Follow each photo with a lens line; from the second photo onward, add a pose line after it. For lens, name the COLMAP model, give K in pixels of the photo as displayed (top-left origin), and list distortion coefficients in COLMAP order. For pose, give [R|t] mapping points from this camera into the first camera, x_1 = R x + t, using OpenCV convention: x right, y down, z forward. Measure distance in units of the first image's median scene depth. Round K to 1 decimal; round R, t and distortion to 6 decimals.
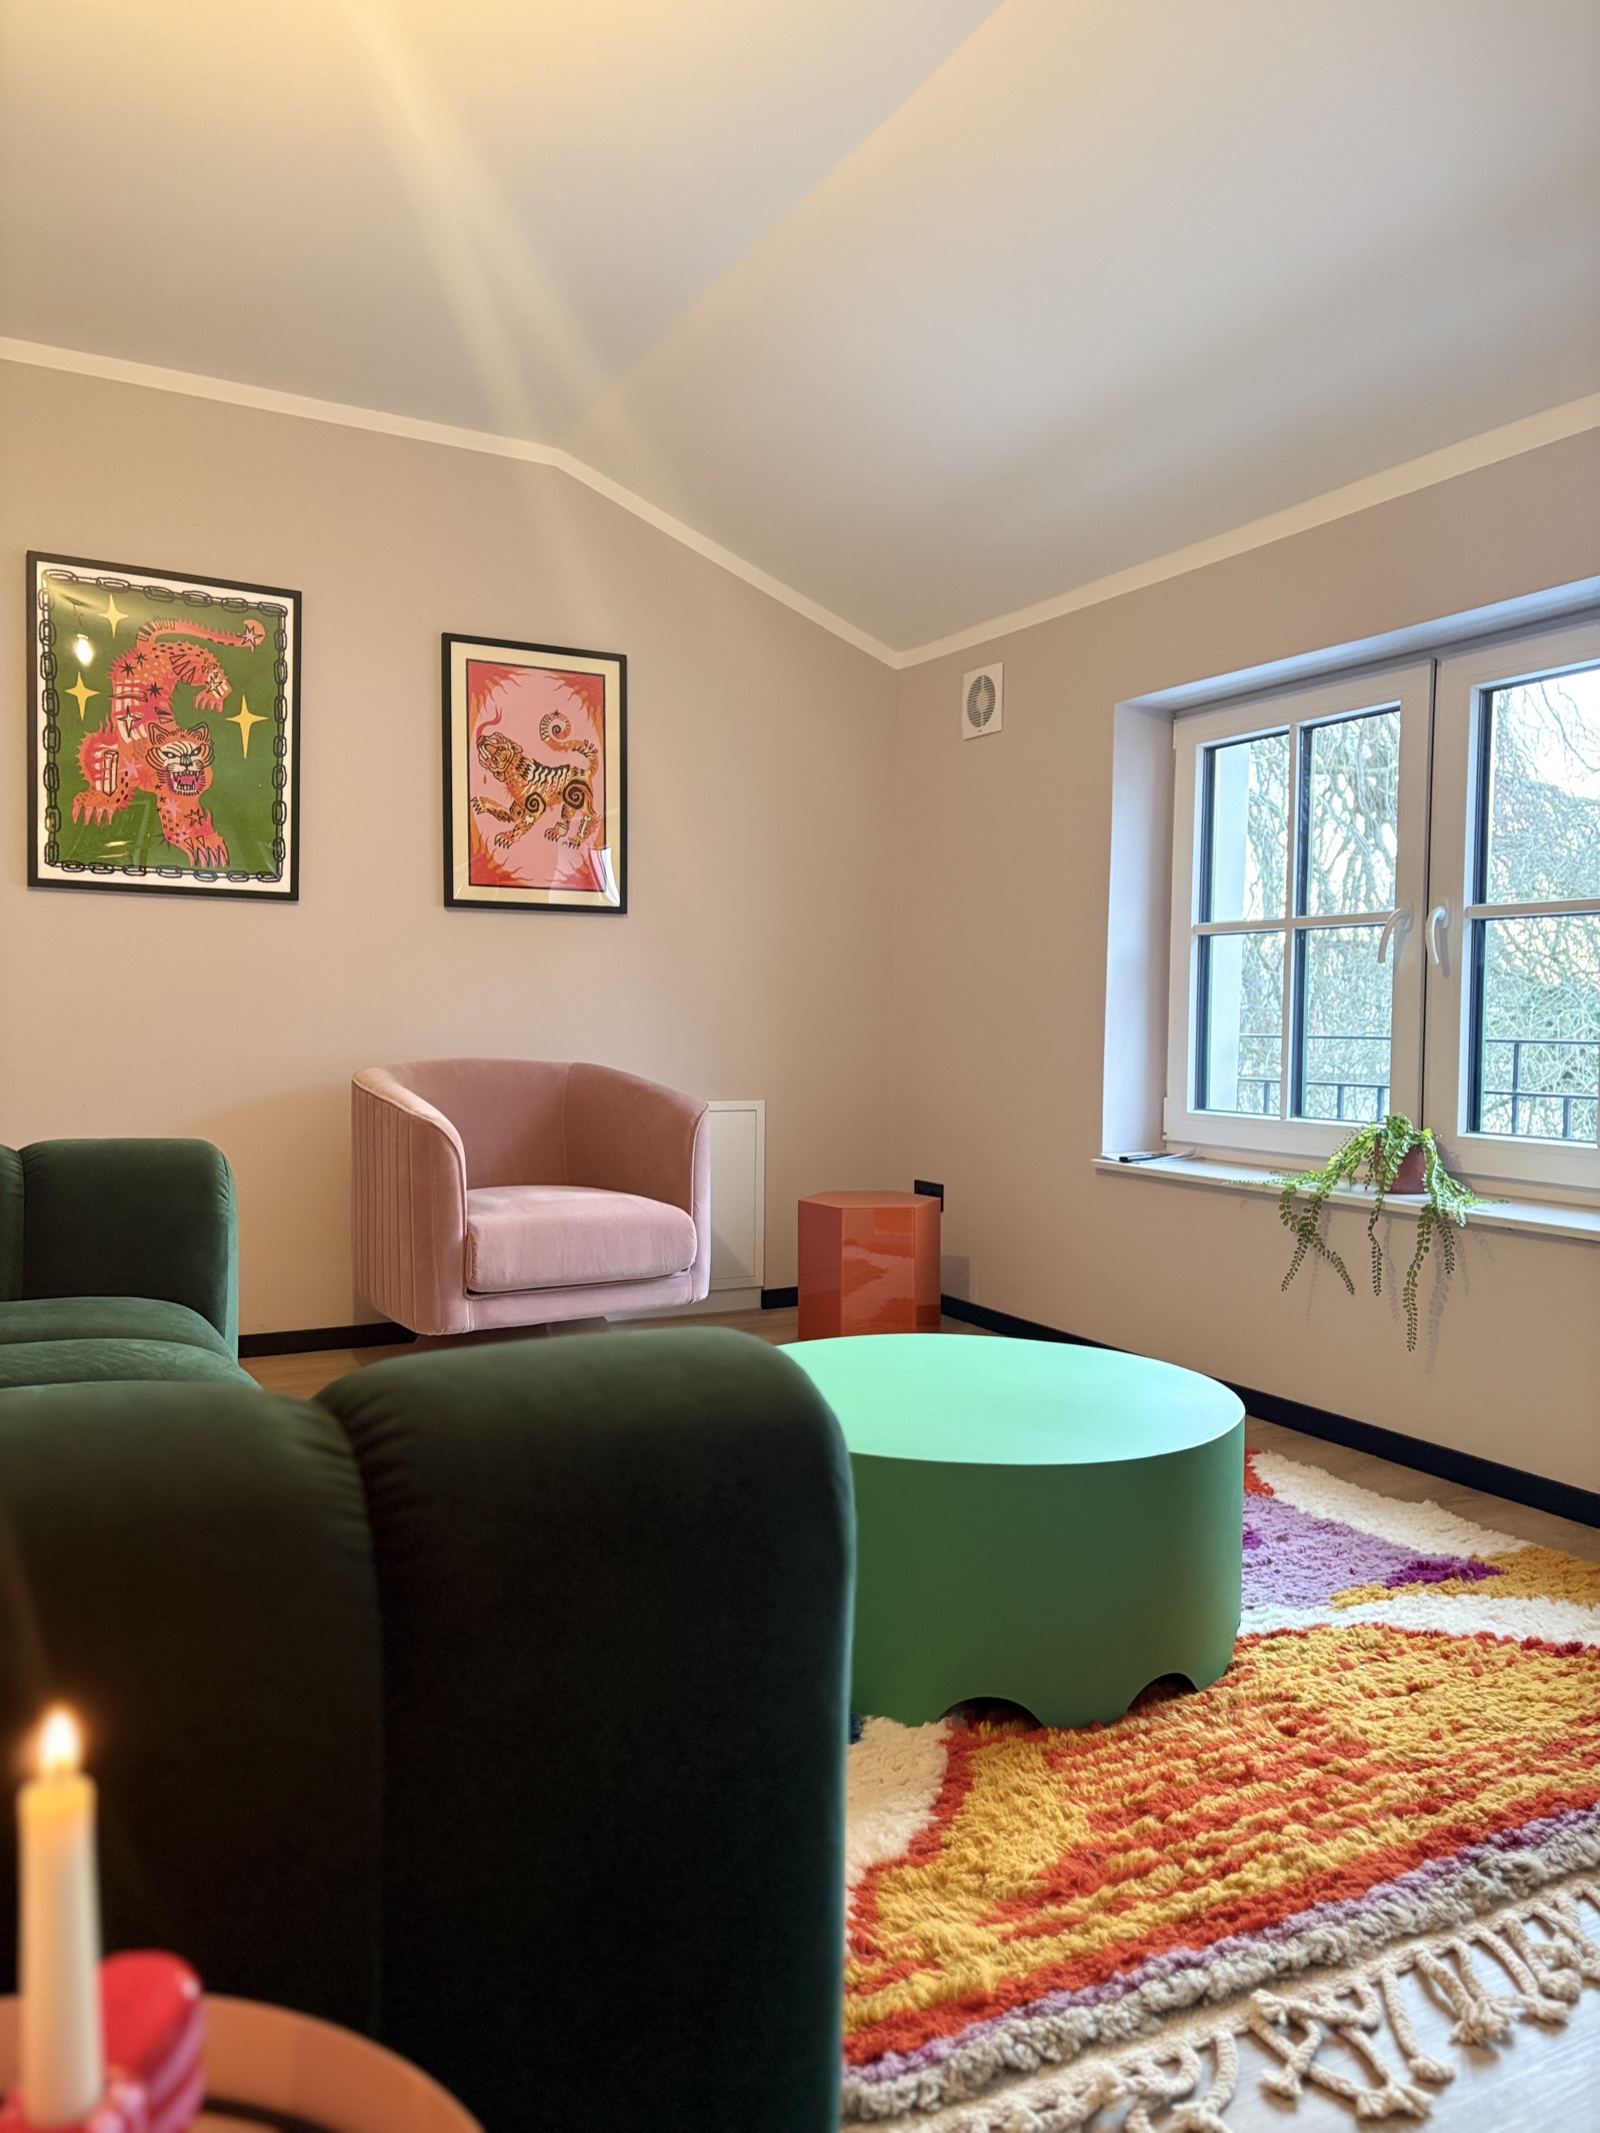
lens RADIAL K [[1558.8, 0, 803.8], [0, 1558.8, 1098.8], [0, 0, 1]] dist [-0.001077, -0.000903]
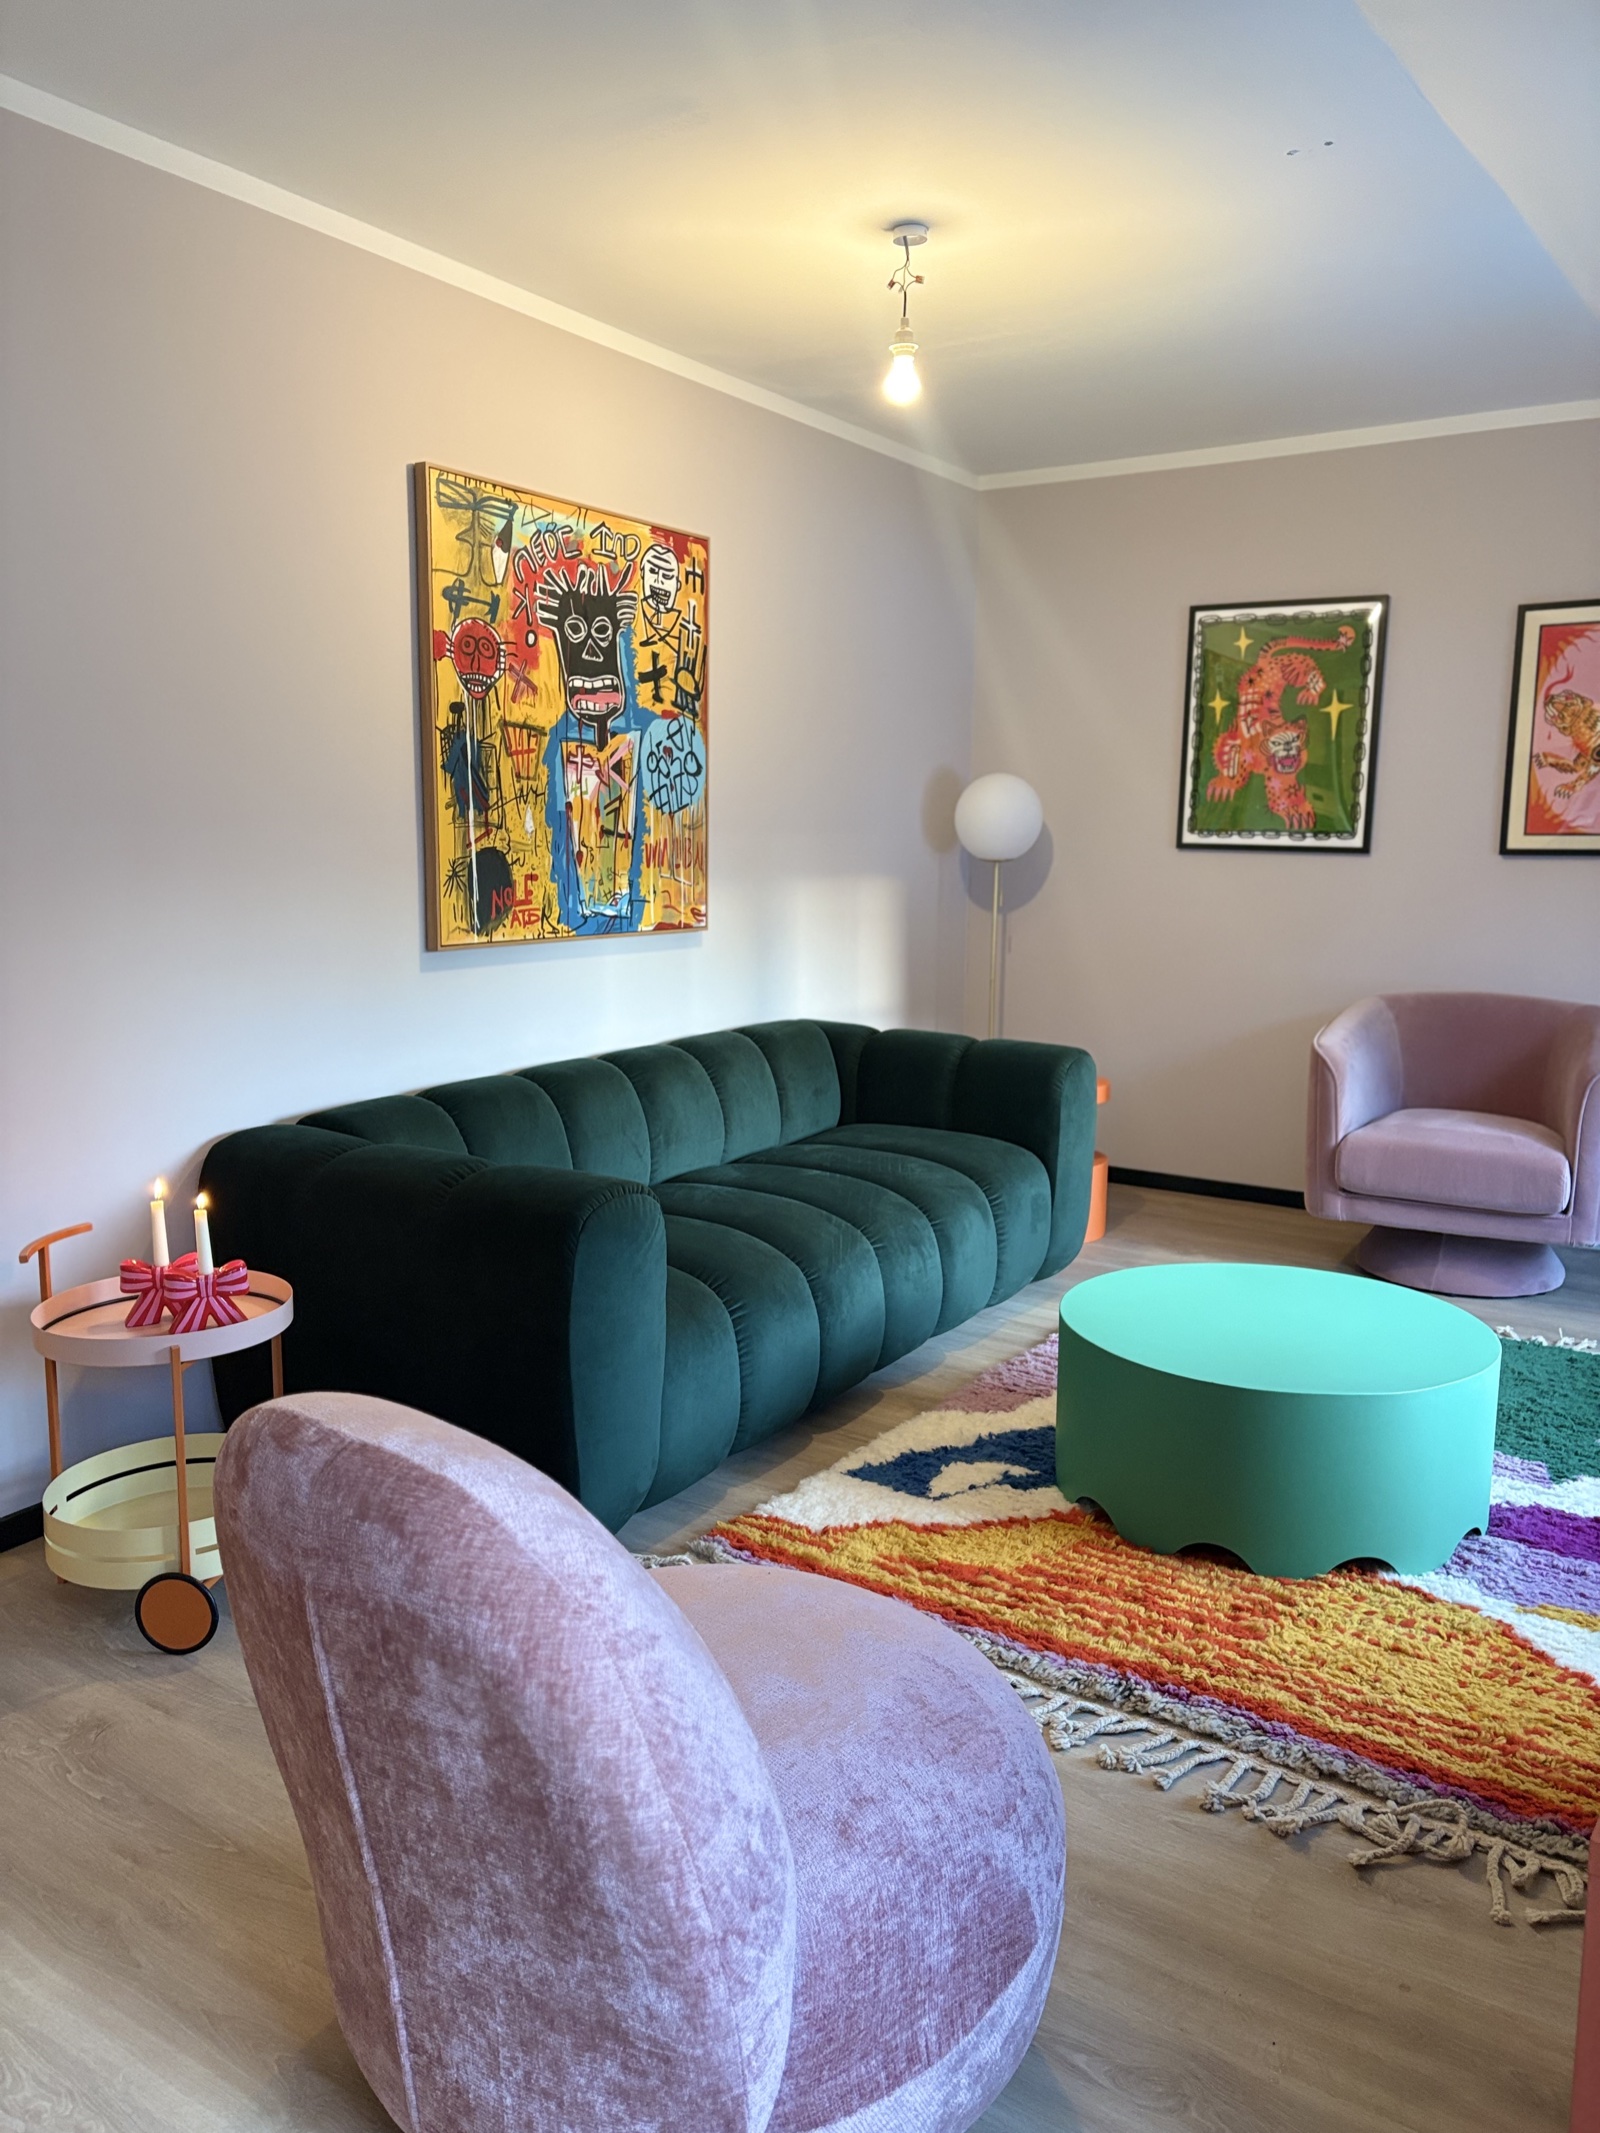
lens RADIAL K [[1569.3, 0, 800.0], [0, 1569.3, 1066.5], [0, 0, 1]] dist [0.001631, -0.008137]
pose [[0.467174, 0.125862, -0.875161, 0.584381], [-0.050082, 0.991994, 0.115930, -0.084815], [0.882746, -0.010329, 0.469737, 0.030783]]
